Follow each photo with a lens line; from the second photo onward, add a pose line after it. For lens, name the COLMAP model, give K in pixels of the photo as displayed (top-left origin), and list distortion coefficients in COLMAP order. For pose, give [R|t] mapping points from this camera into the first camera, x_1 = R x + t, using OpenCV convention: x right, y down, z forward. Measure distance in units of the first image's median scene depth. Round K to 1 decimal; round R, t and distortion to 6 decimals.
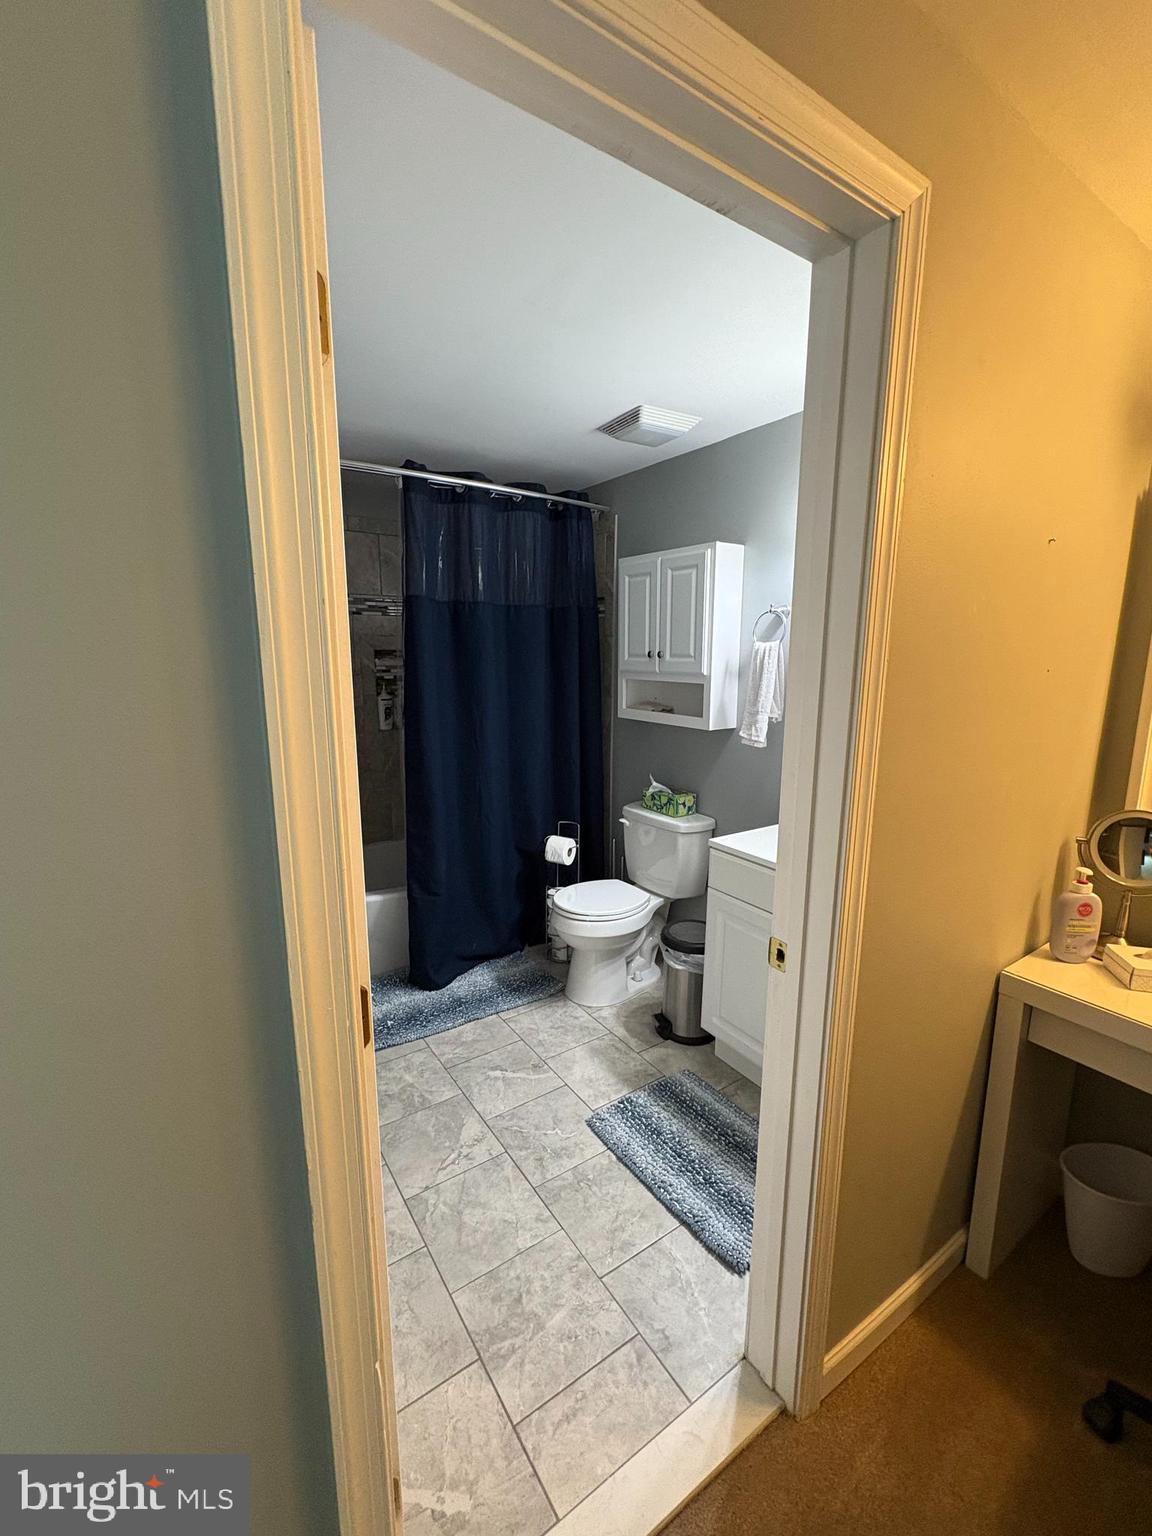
lens RADIAL K [[644.3, 0, 576.0], [0, 644.3, 768.0], [0, 0, 1]] dist [-0.000300, 0.000313]
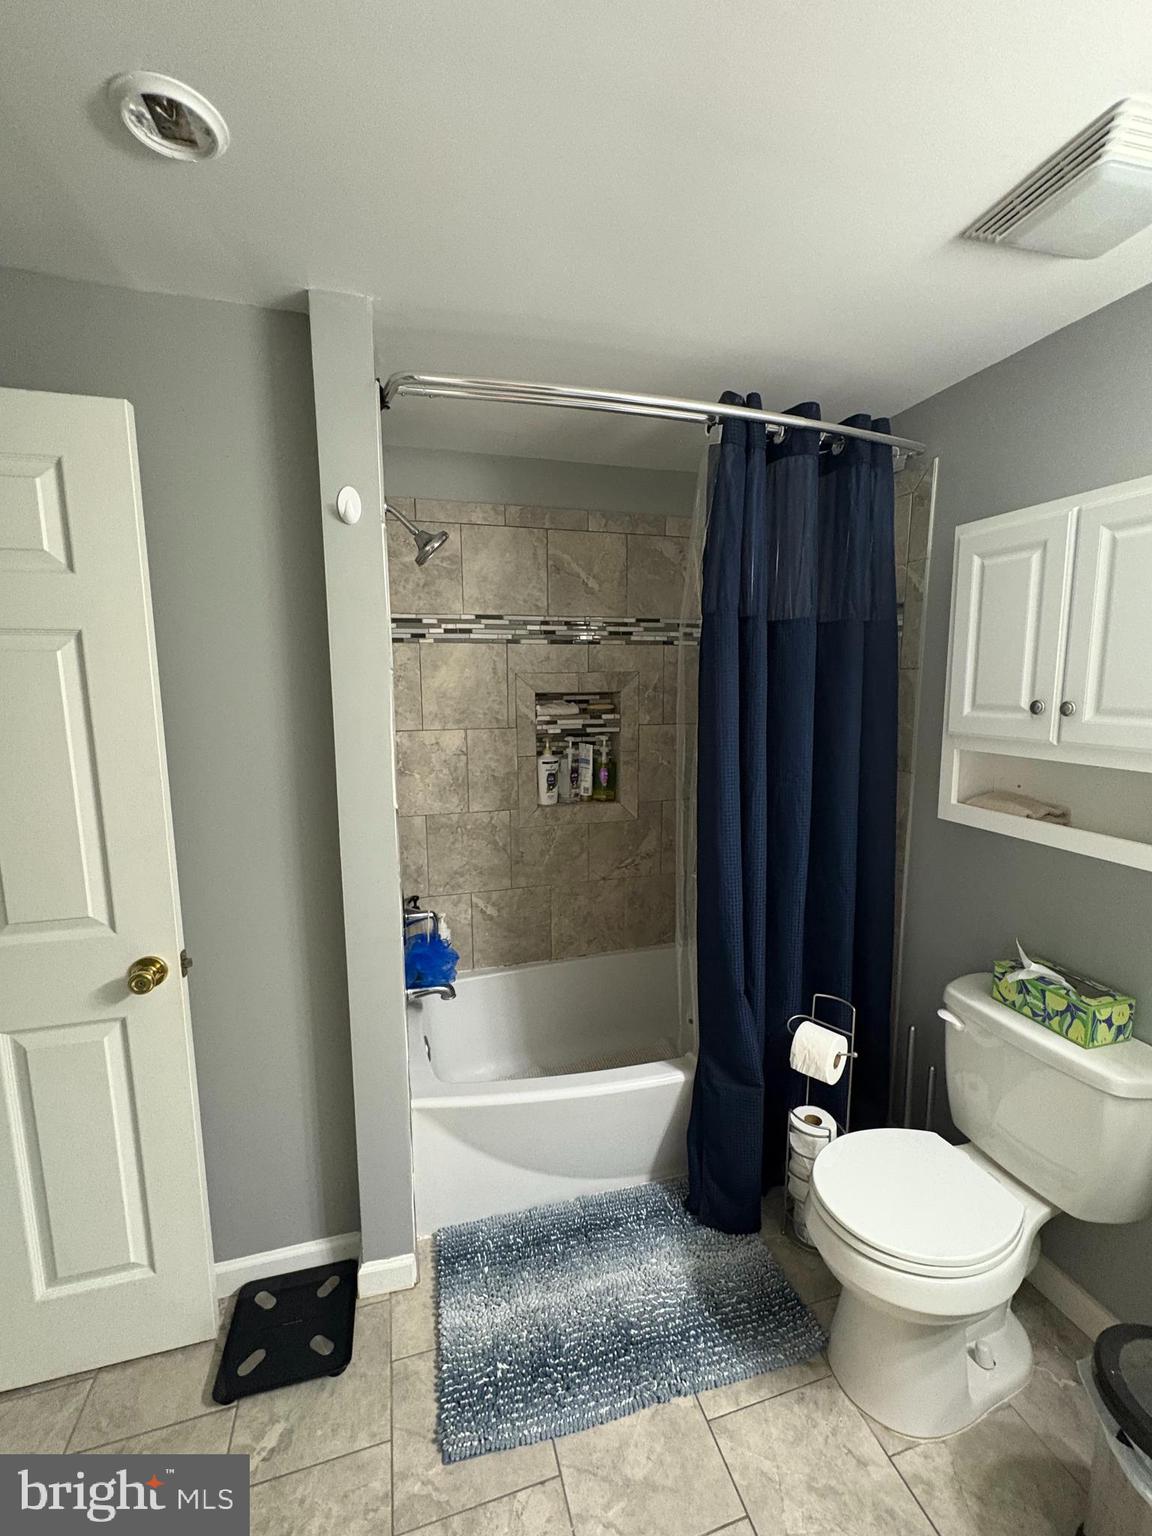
lens RADIAL K [[644.3, 0, 576.0], [0, 644.3, 768.0], [0, 0, 1]] dist [-0.000300, 0.000313]
pose [[0.953266, 0.031492, -0.300488, -0.075036], [-0.044280, 0.998376, -0.035838, -0.103215], [0.298871, 0.047469, 0.953112, 0.456780]]
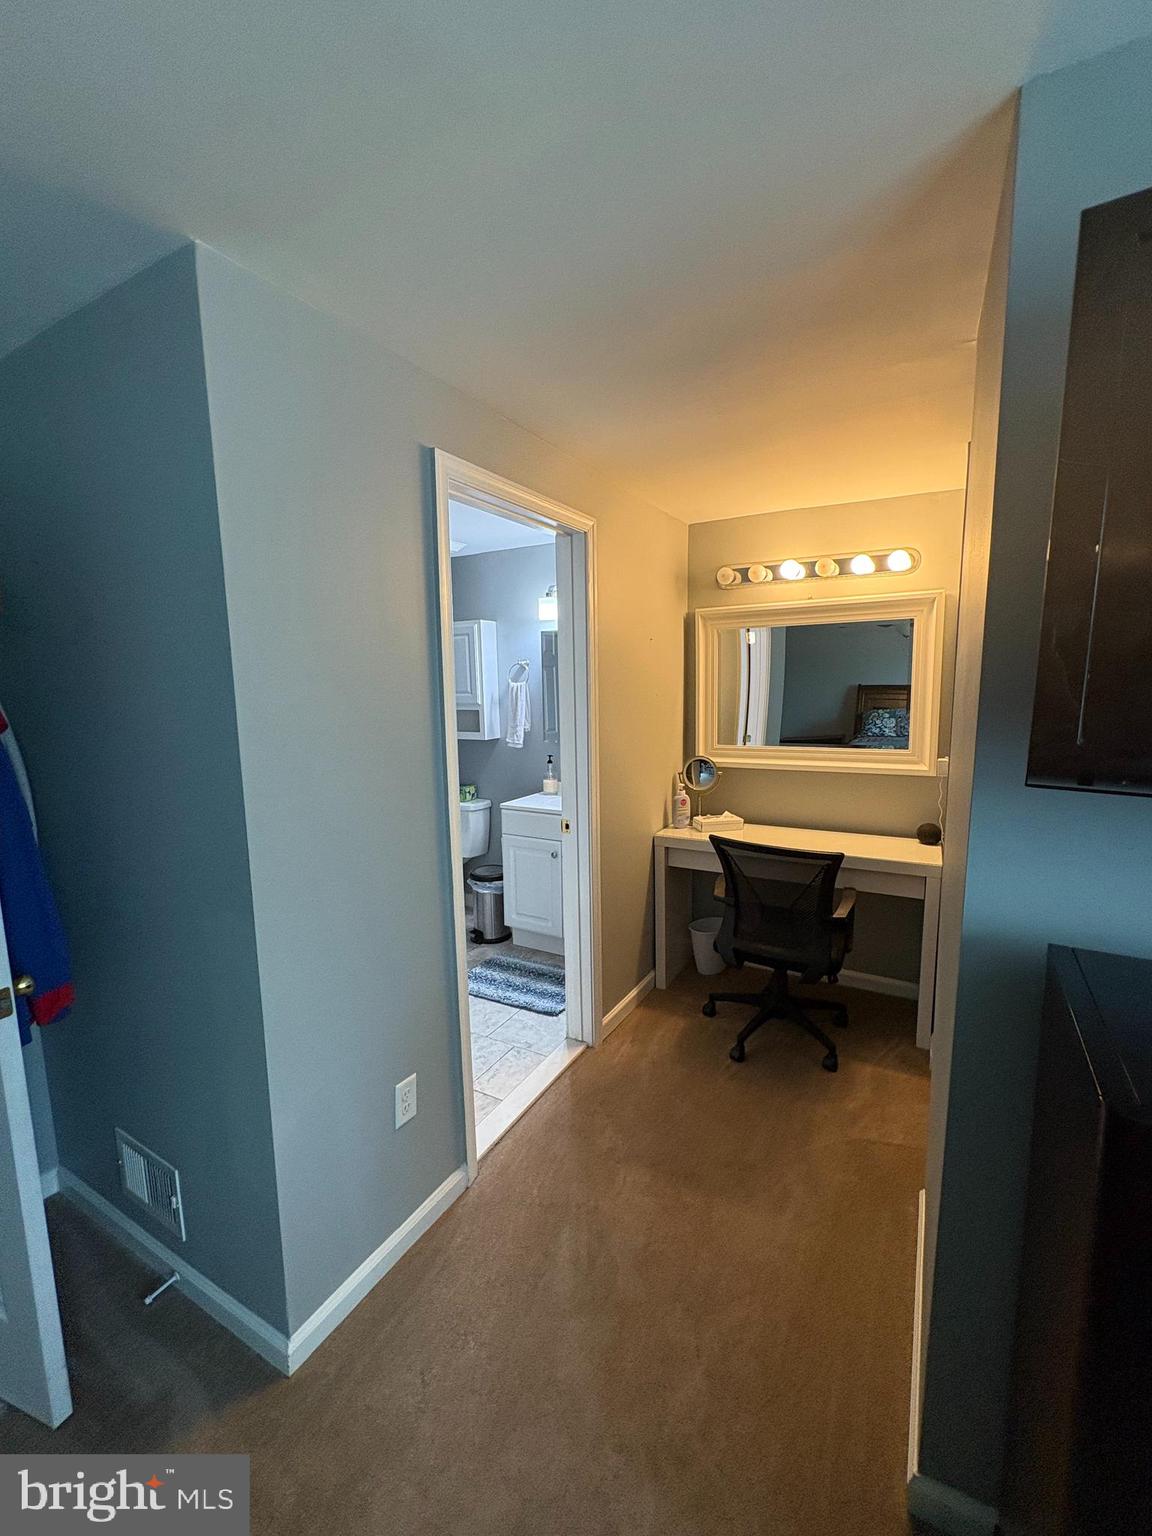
lens RADIAL K [[644.3, 0, 576.0], [0, 644.3, 768.0], [0, 0, 1]] dist [-0.000300, 0.000313]
pose [[0.893377, -0.080714, 0.441999, -0.279255], [0.102300, 0.994435, -0.025174, 0.067470], [-0.437508, 0.067707, 0.896662, -0.457171]]
